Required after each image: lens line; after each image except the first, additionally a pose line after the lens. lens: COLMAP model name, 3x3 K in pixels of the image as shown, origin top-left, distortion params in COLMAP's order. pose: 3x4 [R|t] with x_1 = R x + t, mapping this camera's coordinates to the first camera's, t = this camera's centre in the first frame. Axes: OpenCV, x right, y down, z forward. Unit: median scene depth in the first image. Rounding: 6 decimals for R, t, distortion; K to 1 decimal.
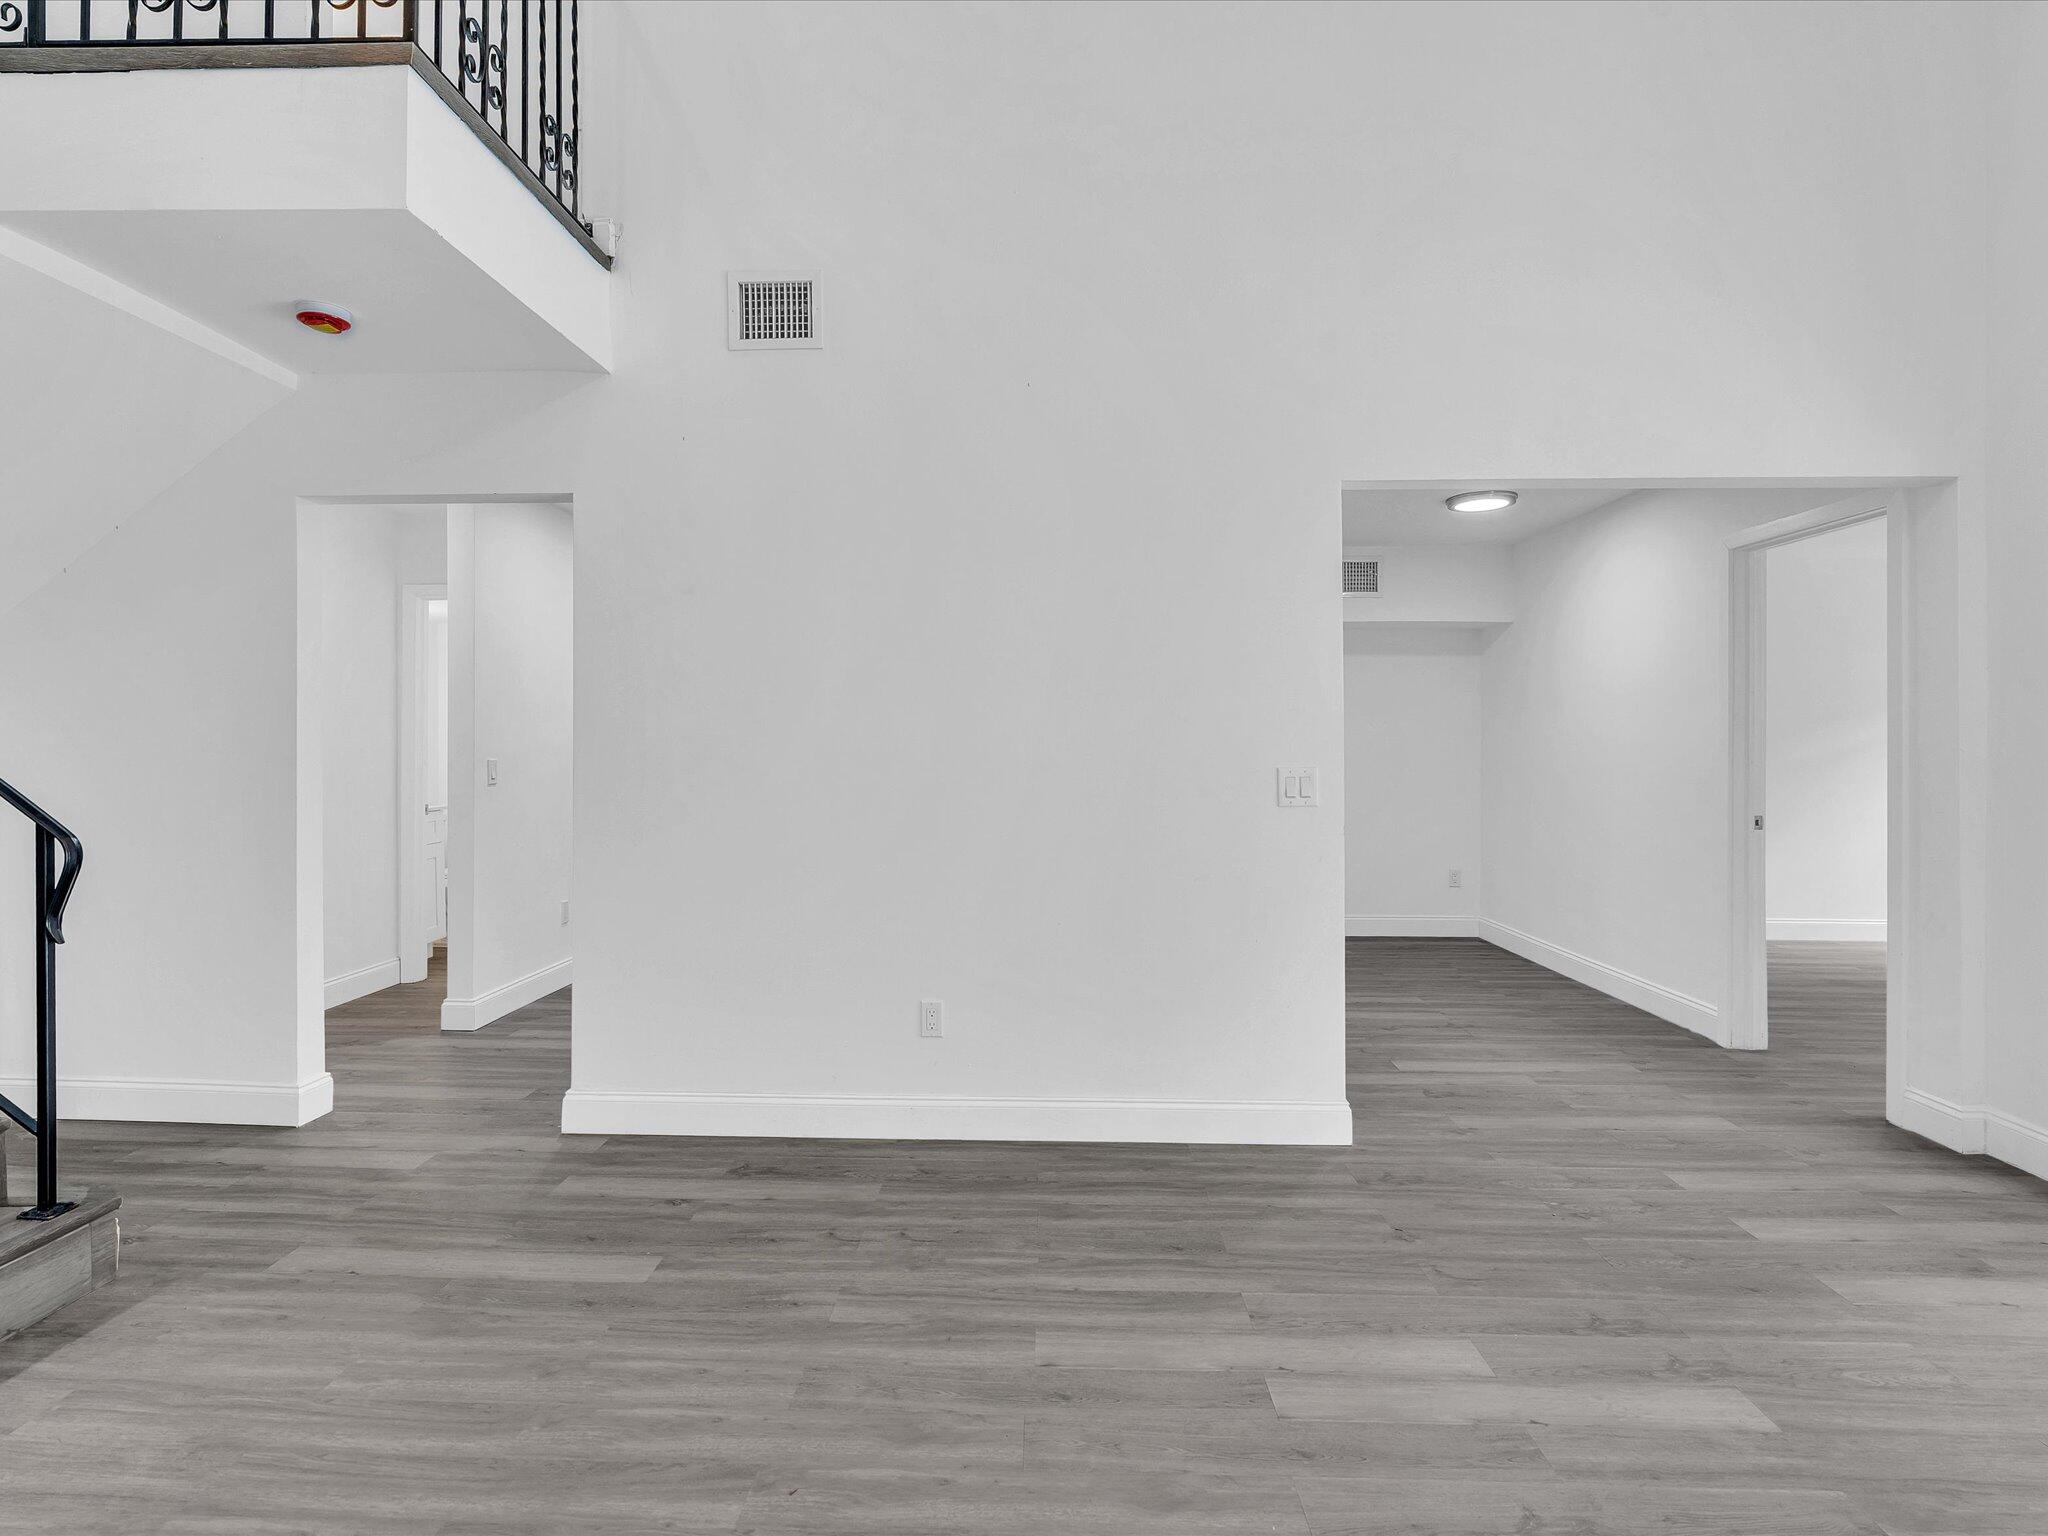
lens RADIAL K [[1054.7, 0, 1013.3], [0, 1054.7, 740.5], [0, 0, 1]] dist [-0.004047, 0.001381]
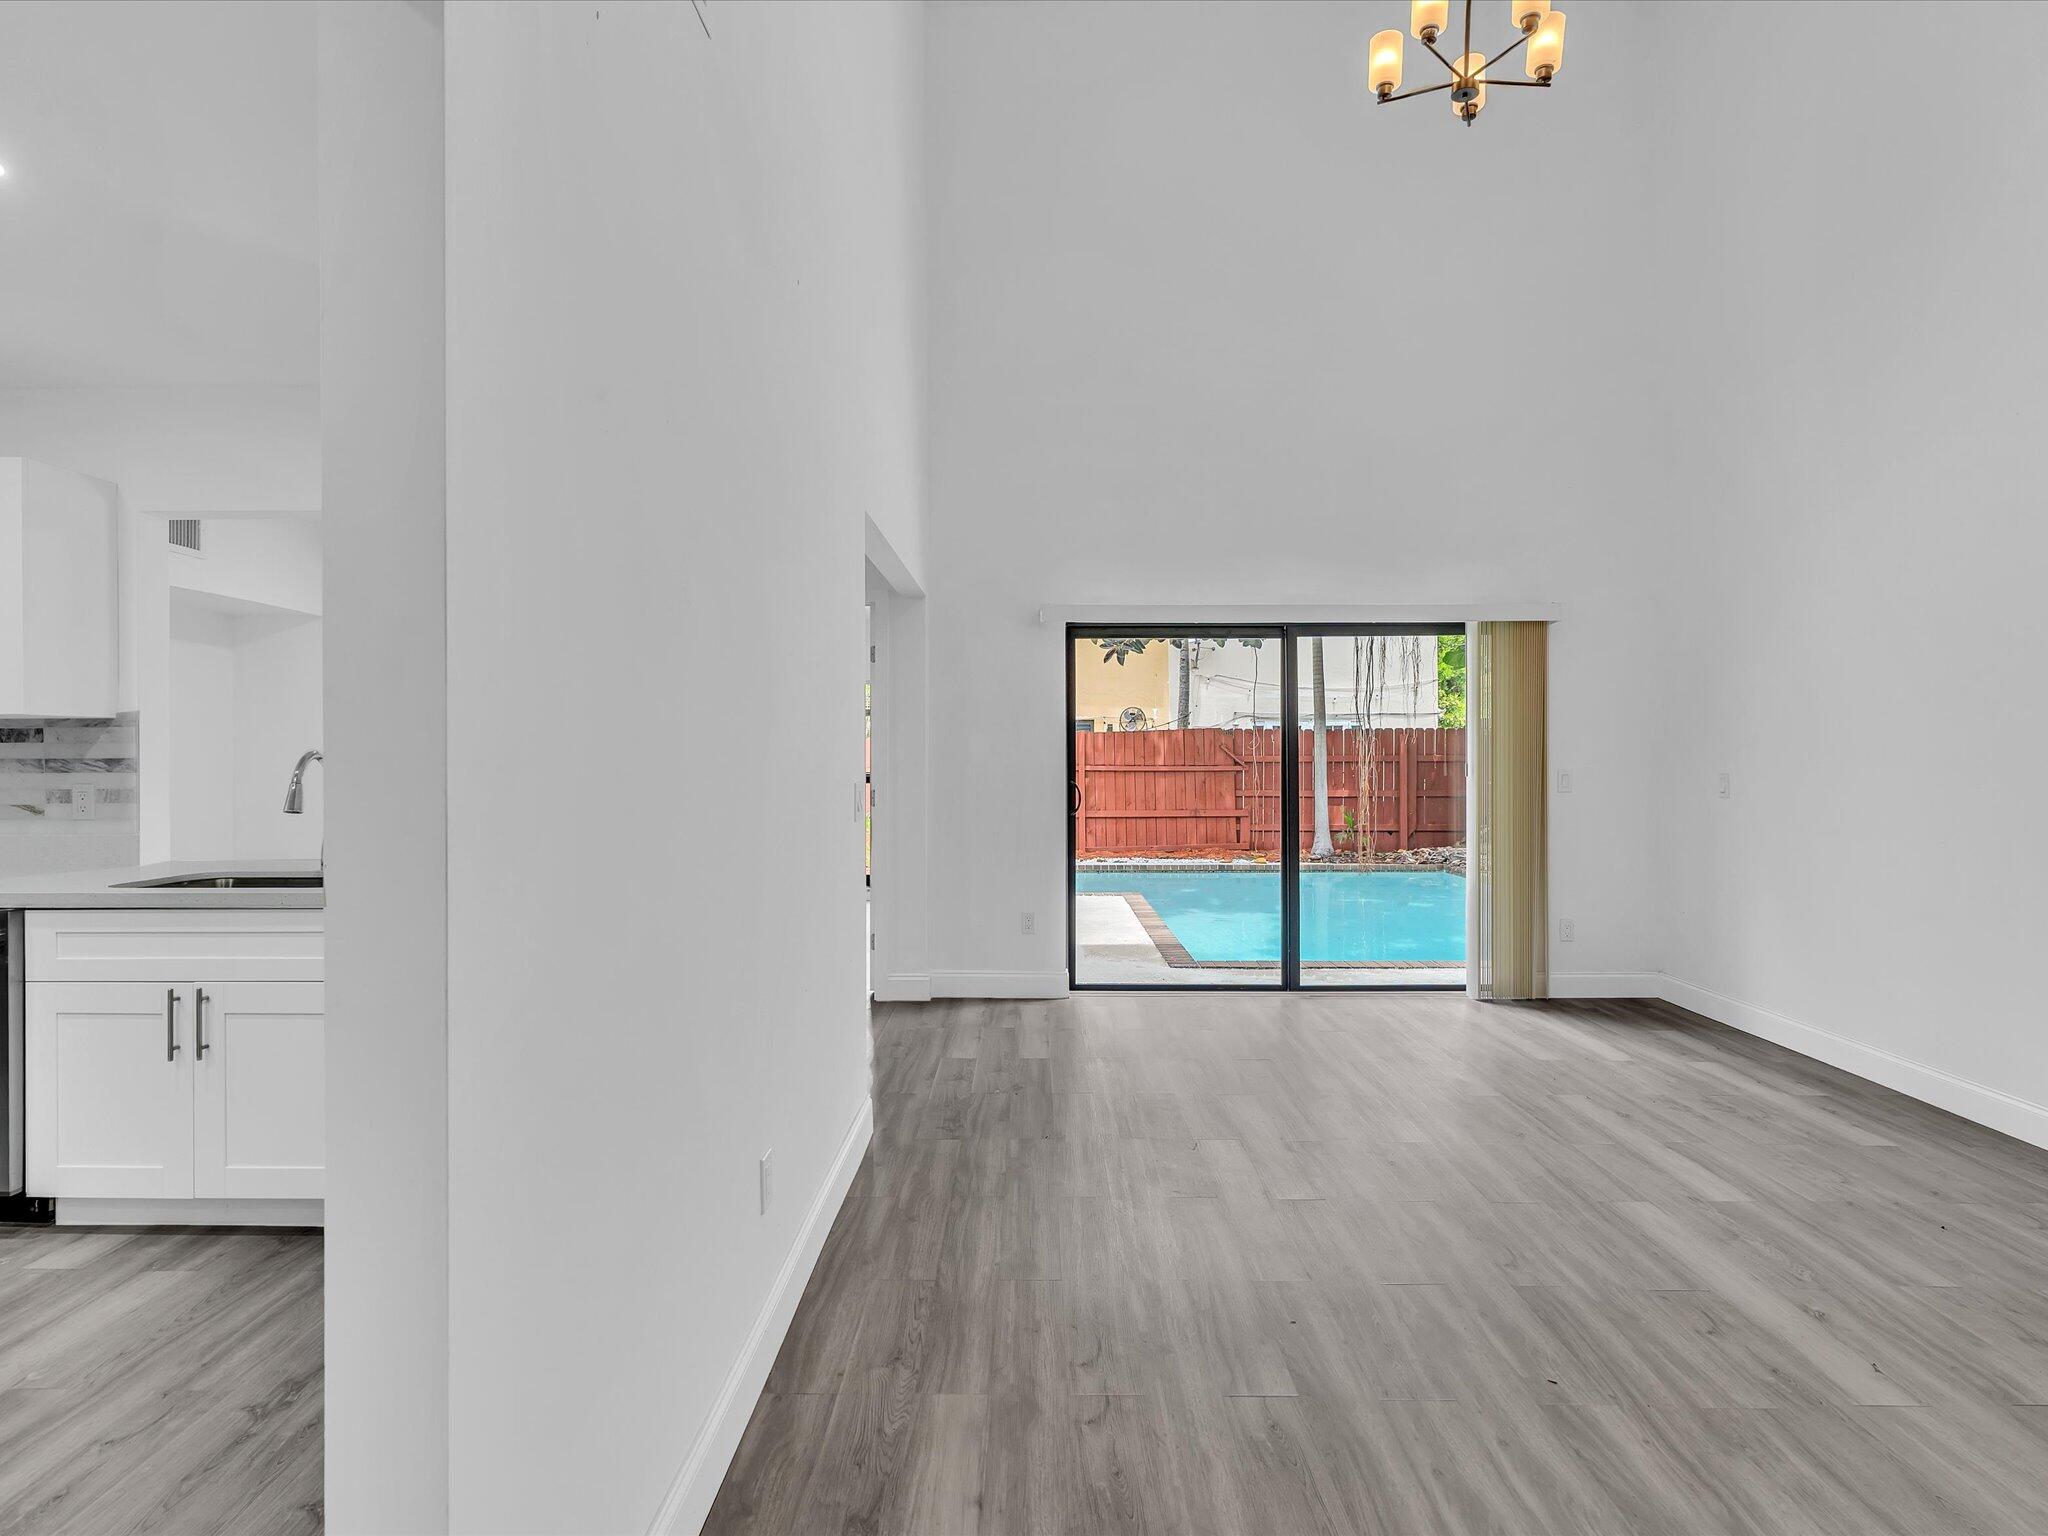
lens RADIAL K [[1033.2, 0, 1014.9], [0, 1033.2, 755.7], [0, 0, 1]] dist [-0.004142, 0.001593]
pose [[-0.015394, -0.002649, 0.999878, -0.968526], [-0.003746, 0.999990, 0.002591, -0.004928], [-0.999874, -0.003706, -0.015403, 1.147474]]
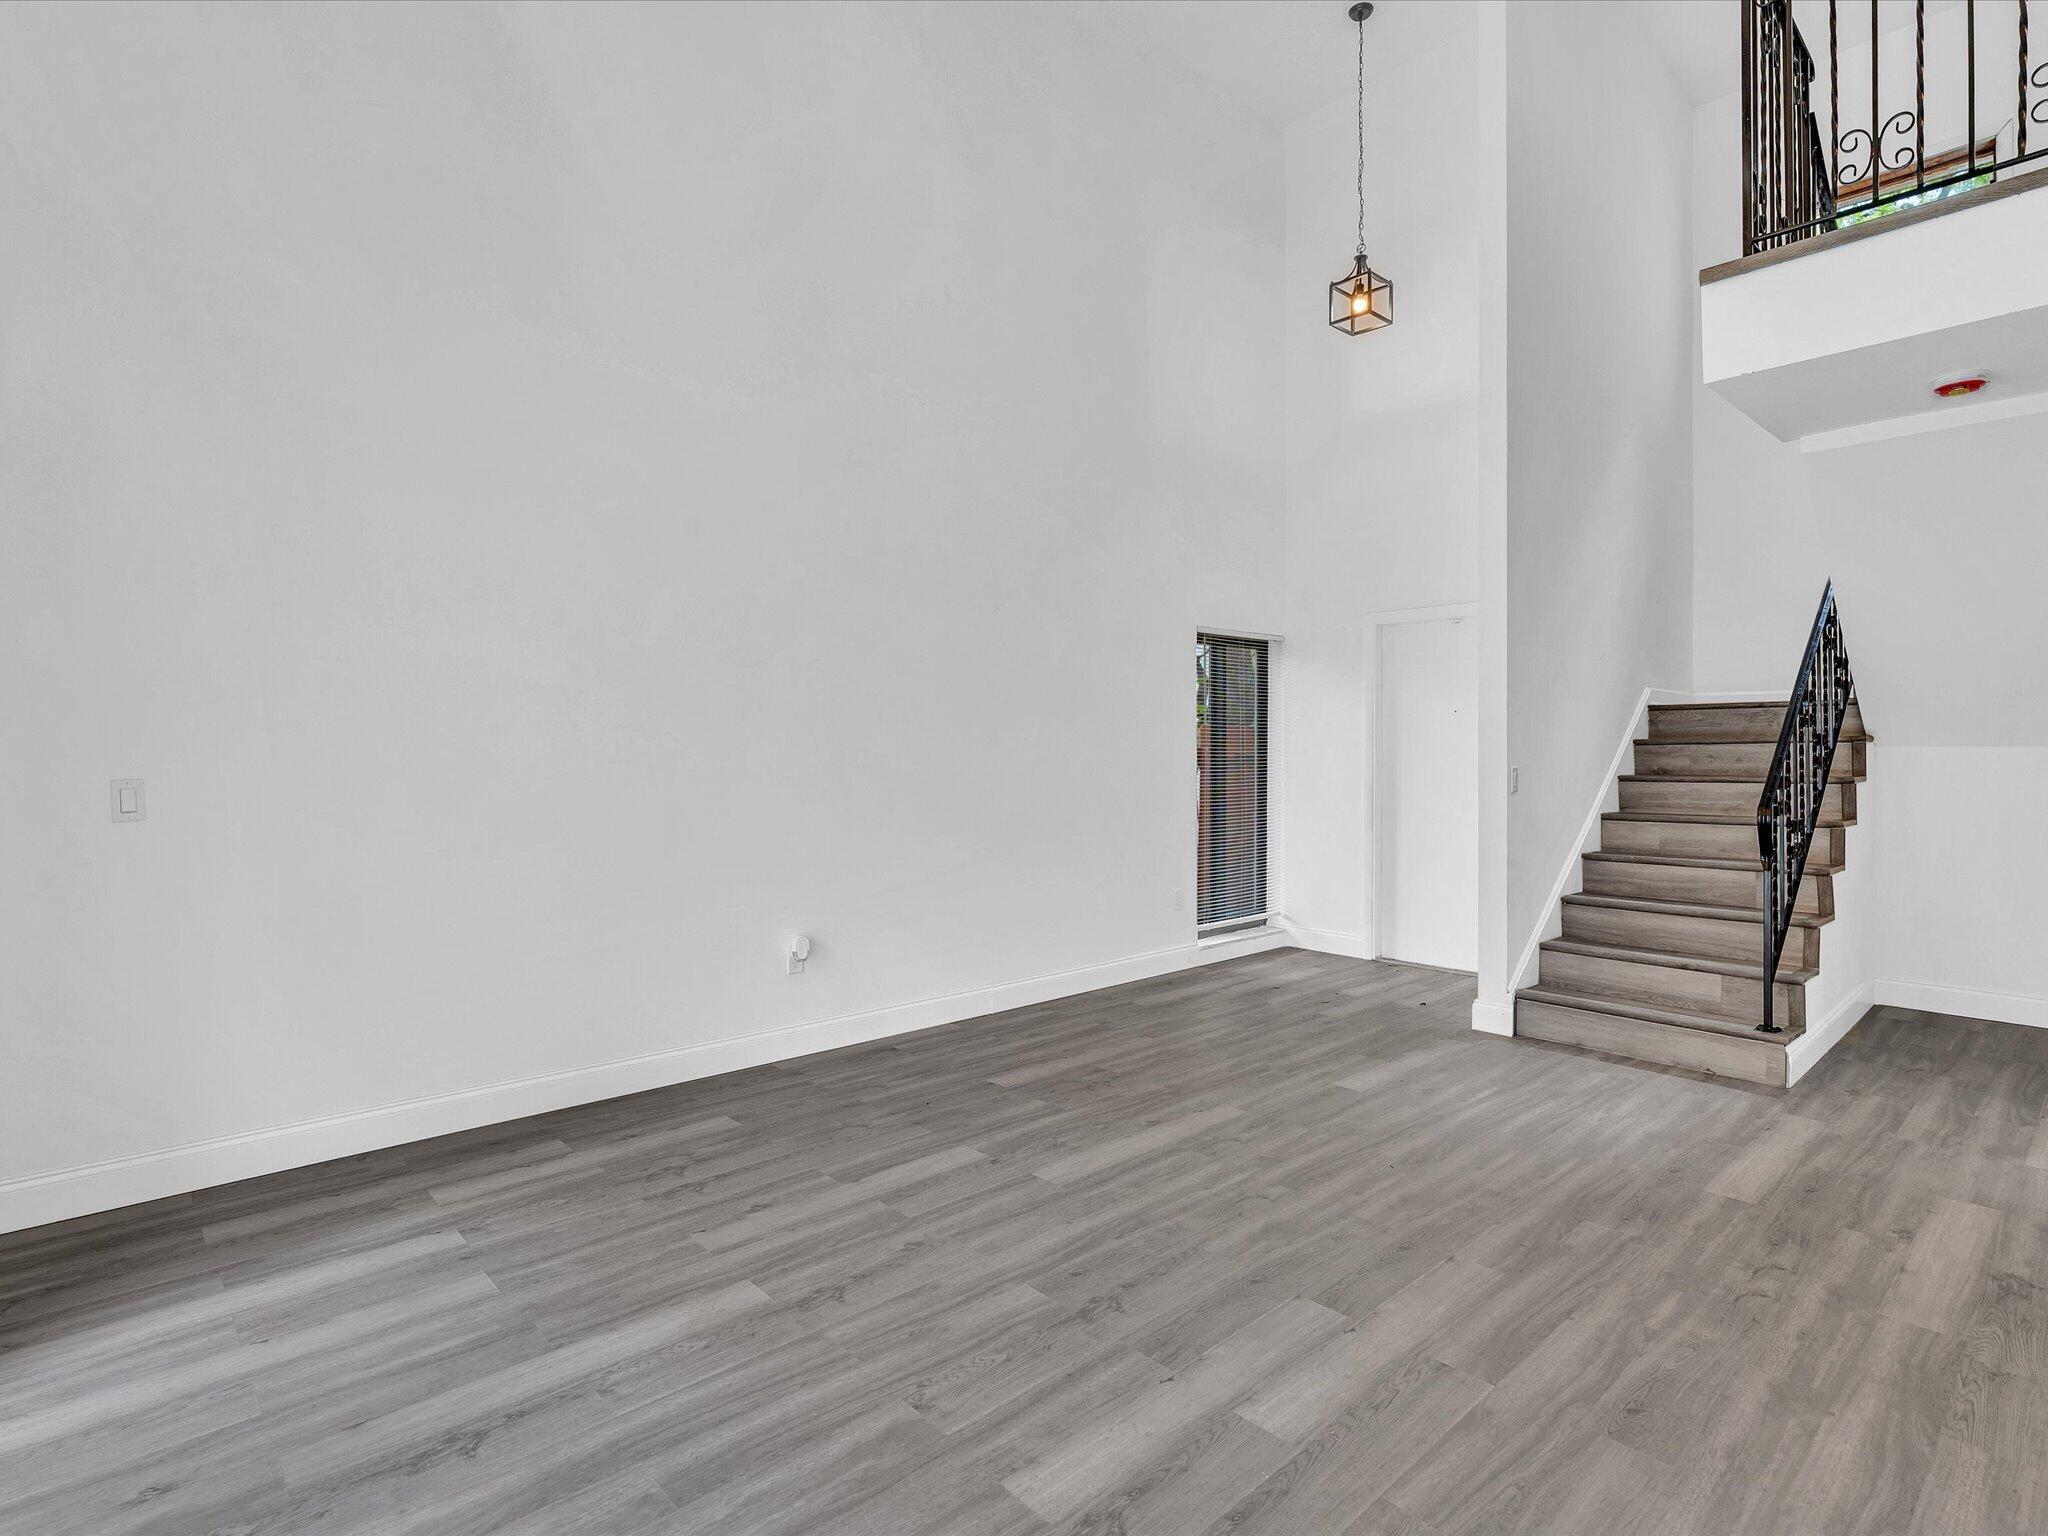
lens RADIAL K [[1040.7, 0, 1017.9], [0, 1040.7, 757.3], [0, 0, 1]] dist [-0.003232, 0.001537]
pose [[-0.716343, 0.003268, -0.697741, 1.044431], [0.001601, 0.999994, 0.003039, 0.003890], [0.697746, 0.001060, -0.716344, 1.280765]]
